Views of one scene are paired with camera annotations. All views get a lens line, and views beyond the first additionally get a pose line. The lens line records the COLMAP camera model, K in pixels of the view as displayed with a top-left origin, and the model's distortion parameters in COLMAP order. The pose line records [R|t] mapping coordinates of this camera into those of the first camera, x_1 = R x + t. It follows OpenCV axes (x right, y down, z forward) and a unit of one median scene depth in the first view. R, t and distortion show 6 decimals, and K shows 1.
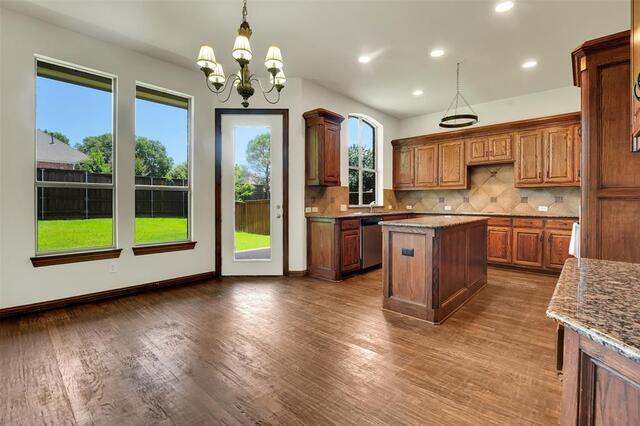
lens RADIAL K [[294.6, 0, 321.3], [0, 294.6, 206.5], [0, 0, 1]] dist [0.017900, 0.000496]
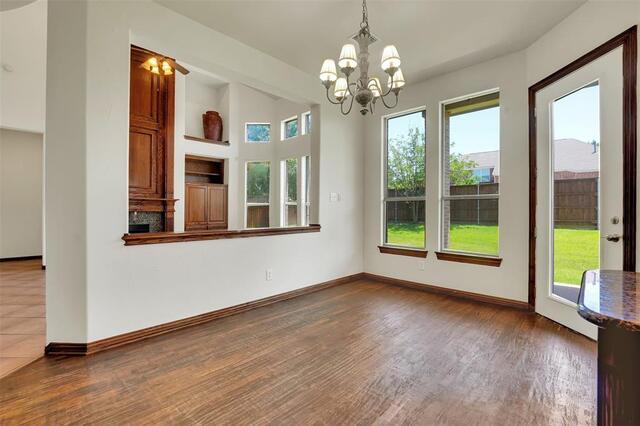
lens RADIAL K [[294.6, 0, 323.0], [0, 294.6, 212.3], [0, 0, 1]] dist [0.017900, 0.000496]
pose [[0.005513, 0.003938, -0.999977, 0.412573], [-0.014712, 0.999884, 0.003857, -0.008124], [0.999877, 0.014690, 0.005570, 0.484366]]
